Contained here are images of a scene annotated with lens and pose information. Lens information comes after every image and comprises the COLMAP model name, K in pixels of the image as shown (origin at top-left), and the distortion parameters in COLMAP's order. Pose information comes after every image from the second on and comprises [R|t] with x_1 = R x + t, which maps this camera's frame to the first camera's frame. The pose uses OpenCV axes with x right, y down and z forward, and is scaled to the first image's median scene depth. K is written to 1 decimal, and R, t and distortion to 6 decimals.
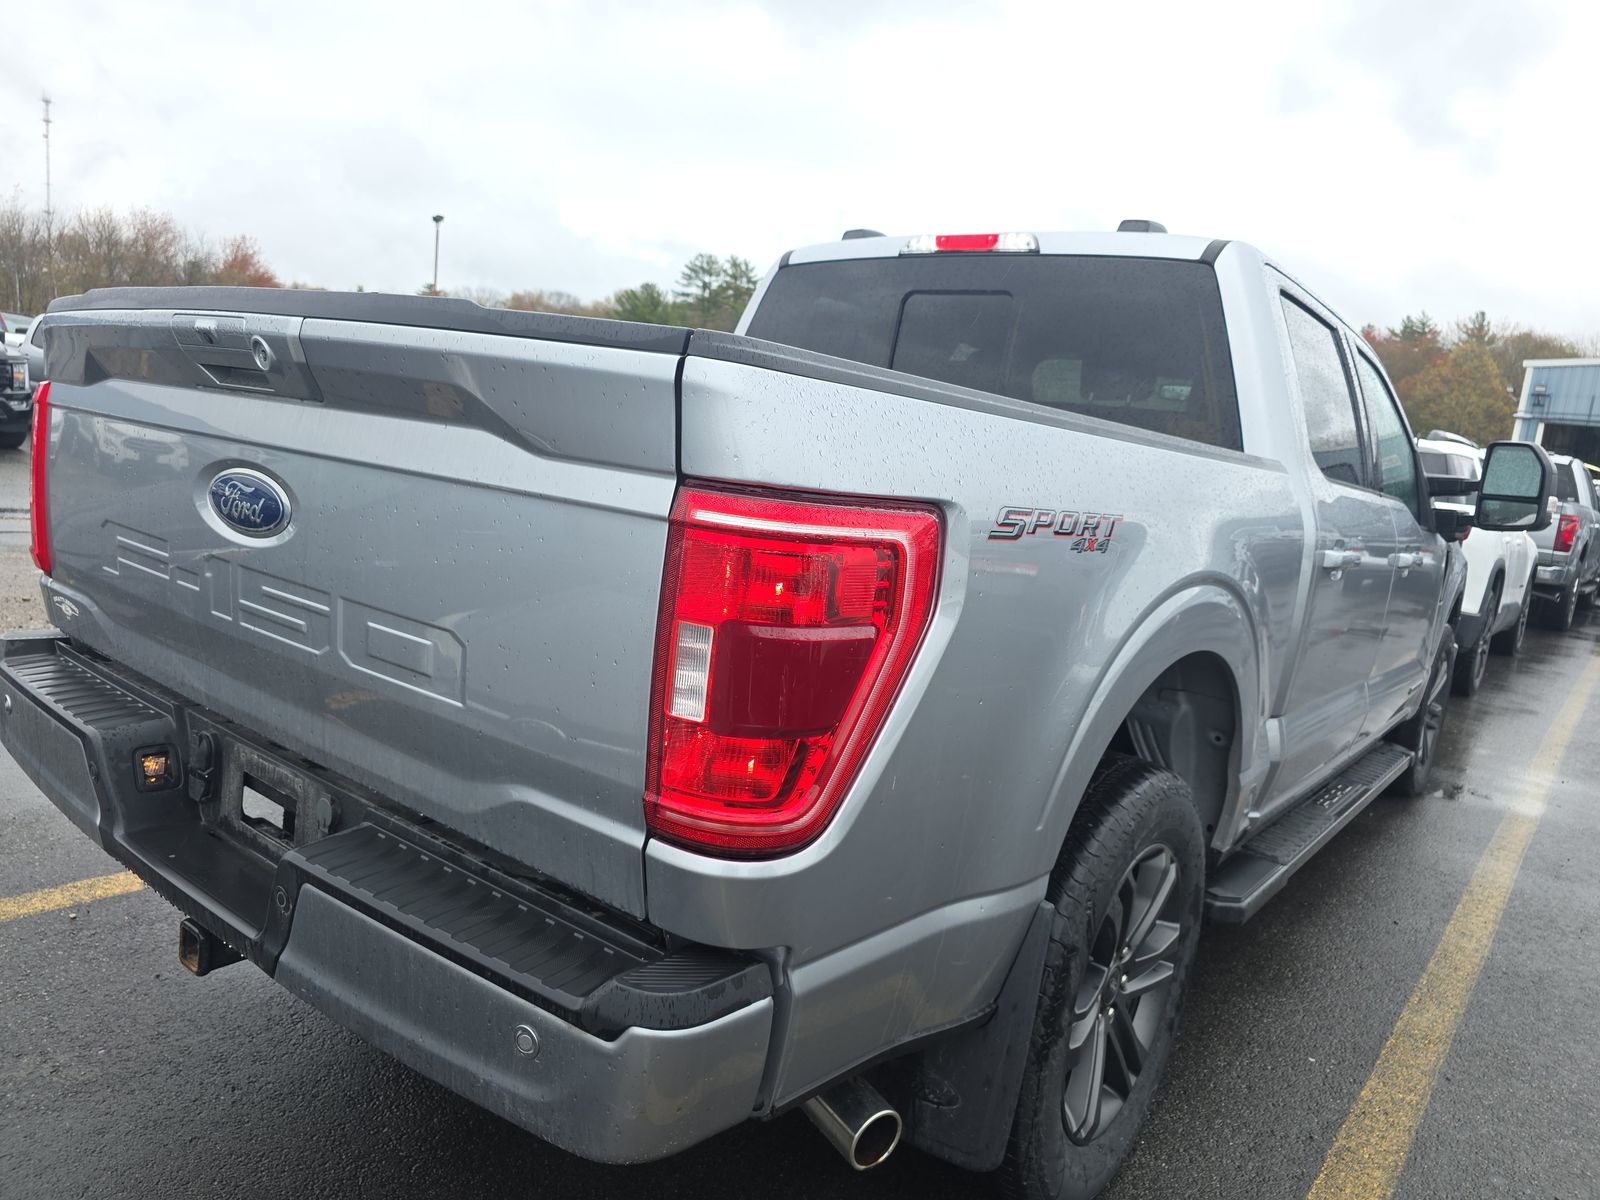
lens RADIAL K [[1103.6, 0, 811.1], [0, 1103.6, 587.4], [0, 0, 1]] dist [0.044249, -0.036235]
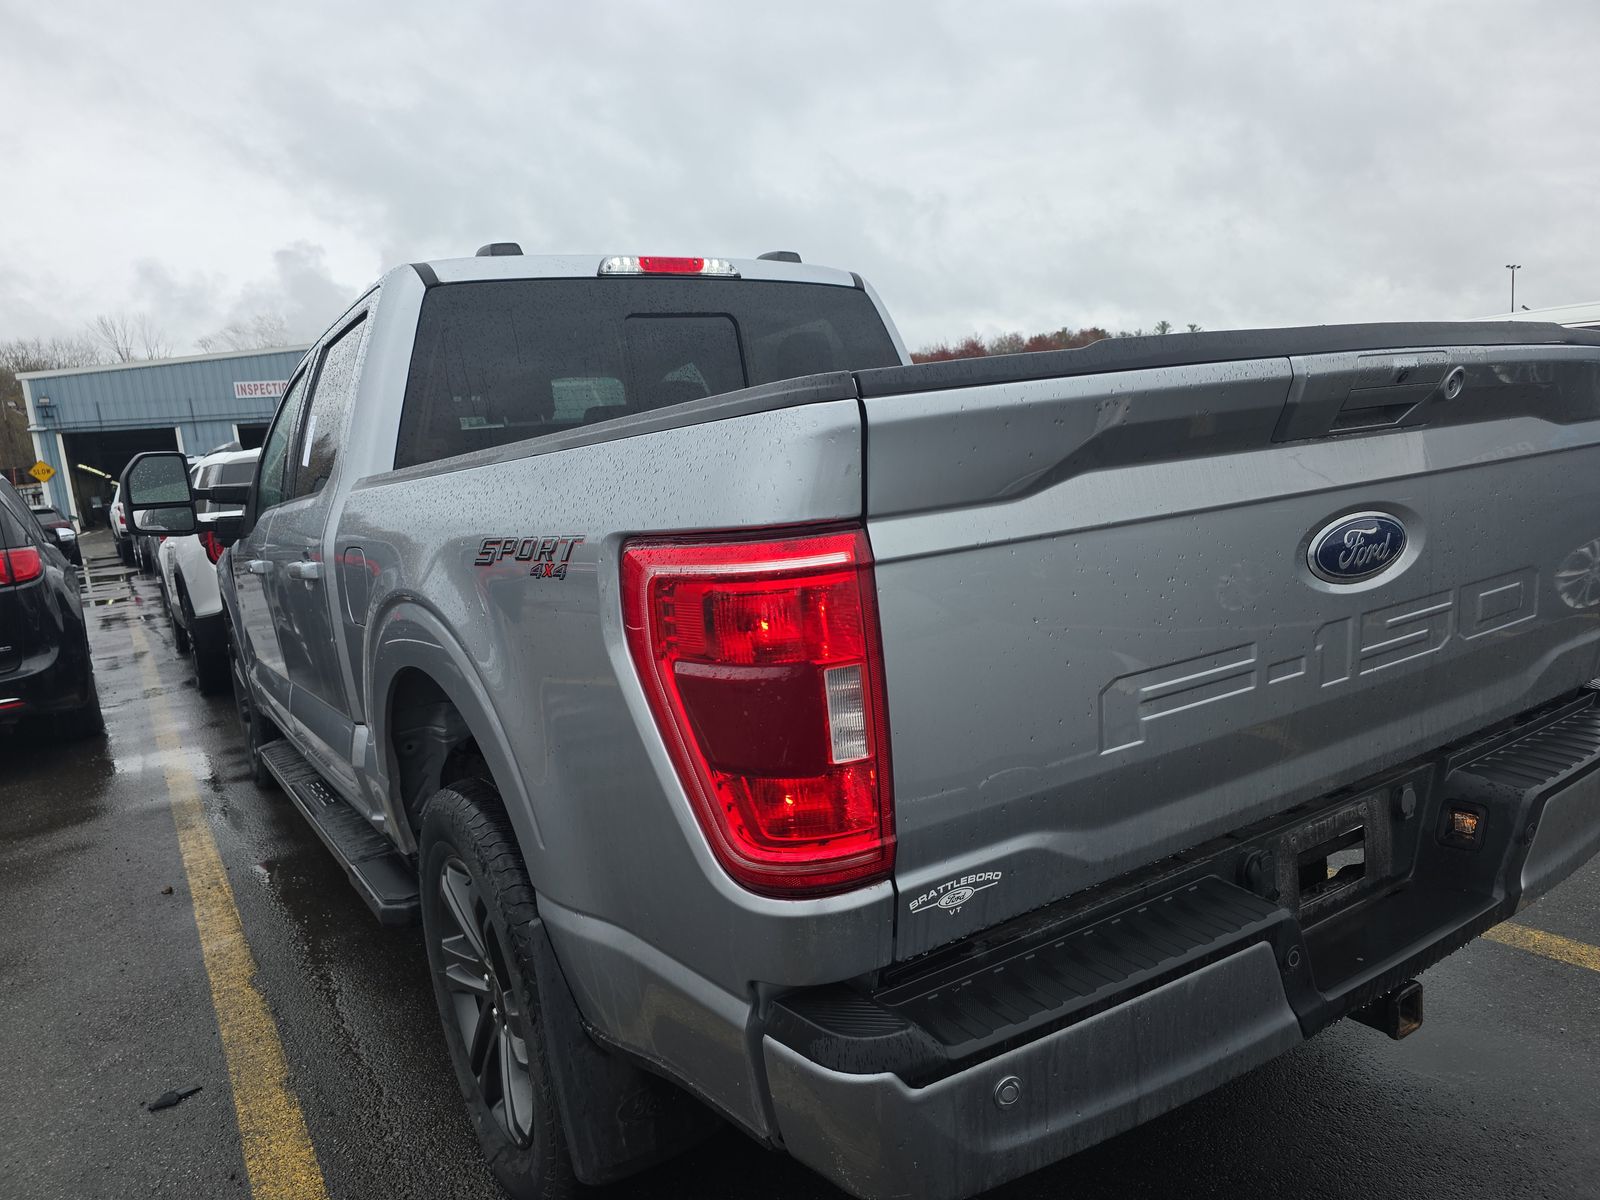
lens RADIAL K [[1103.6, 0, 769.5], [0, 1103.6, 614.9], [0, 0, 1]] dist [0.044249, -0.036235]
pose [[0.312994, -0.267410, 0.911332, -0.870695], [0.253796, 0.948200, 0.191063, -0.186525], [-0.915217, 0.171491, 0.364649, 0.629248]]
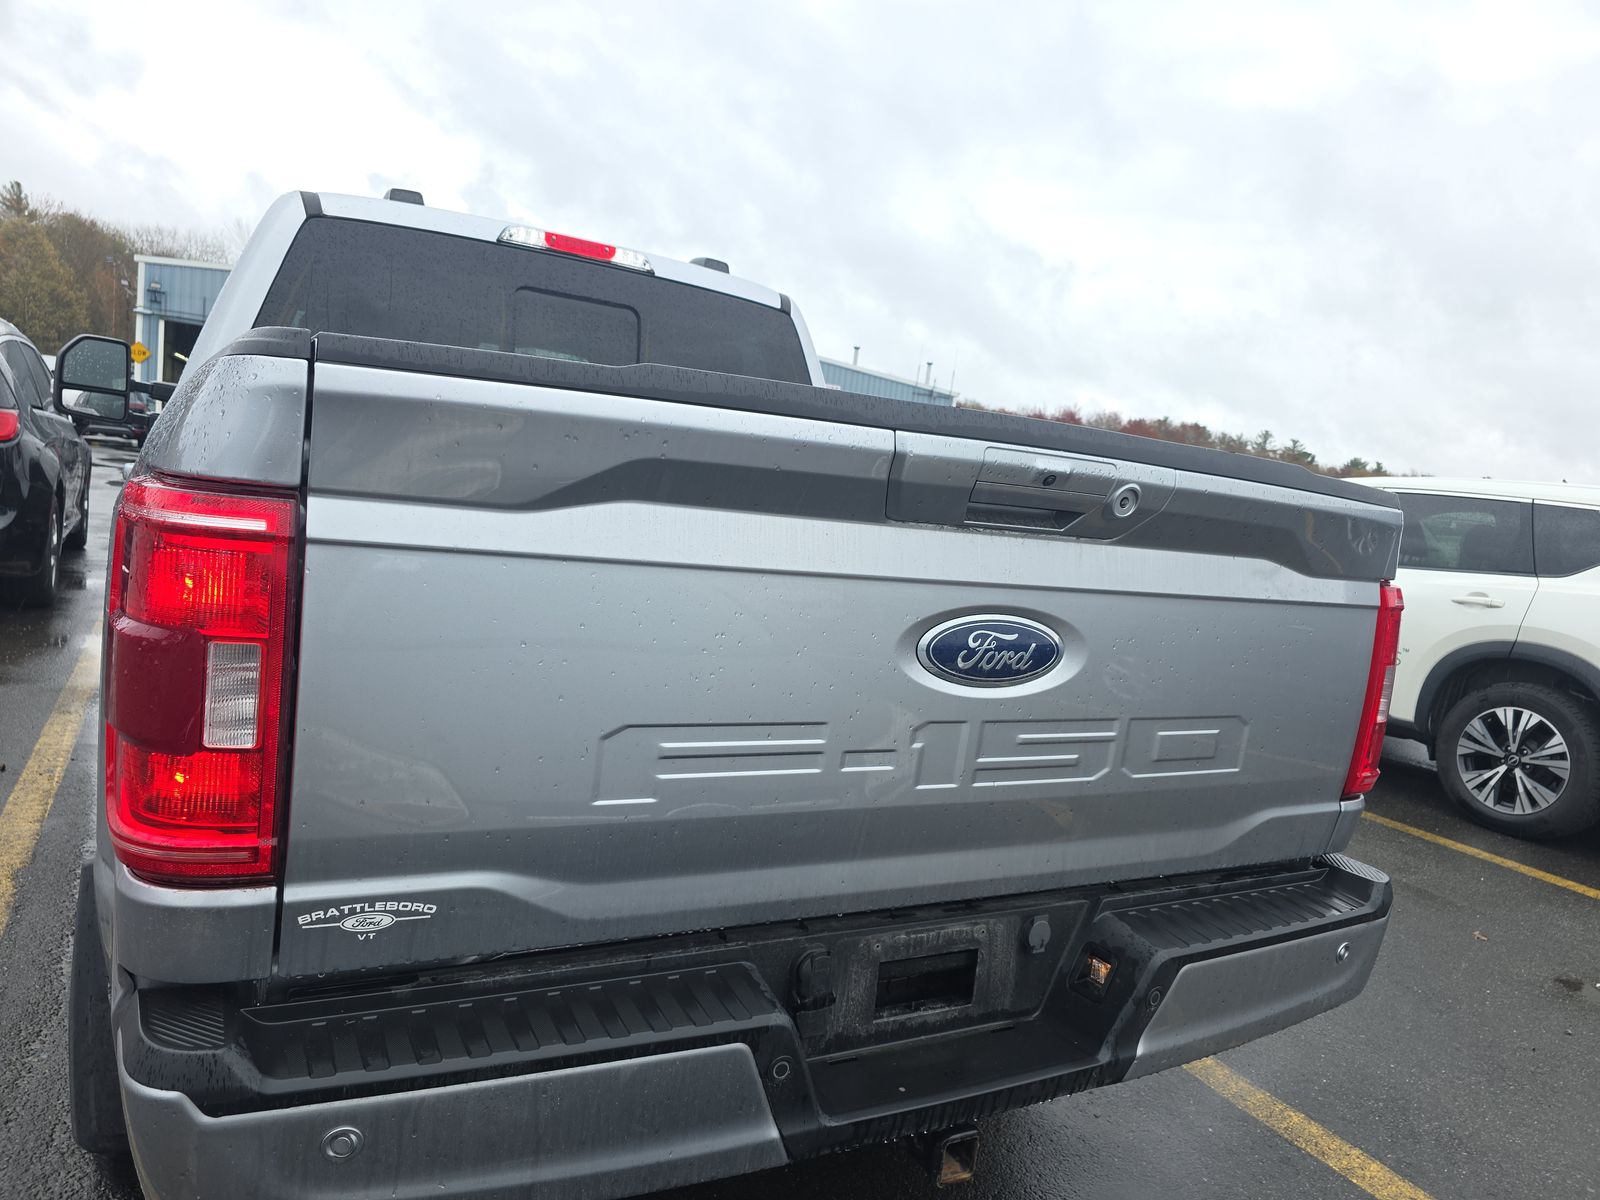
lens RADIAL K [[1103.6, 0, 796.7], [0, 1103.6, 601.4], [0, 0, 1]] dist [0.044249, -0.036235]
pose [[0.390591, -0.165490, 0.905567, -0.765597], [0.057196, 0.986171, 0.155550, -0.147371], [-0.918786, -0.008962, 0.394655, 0.444041]]
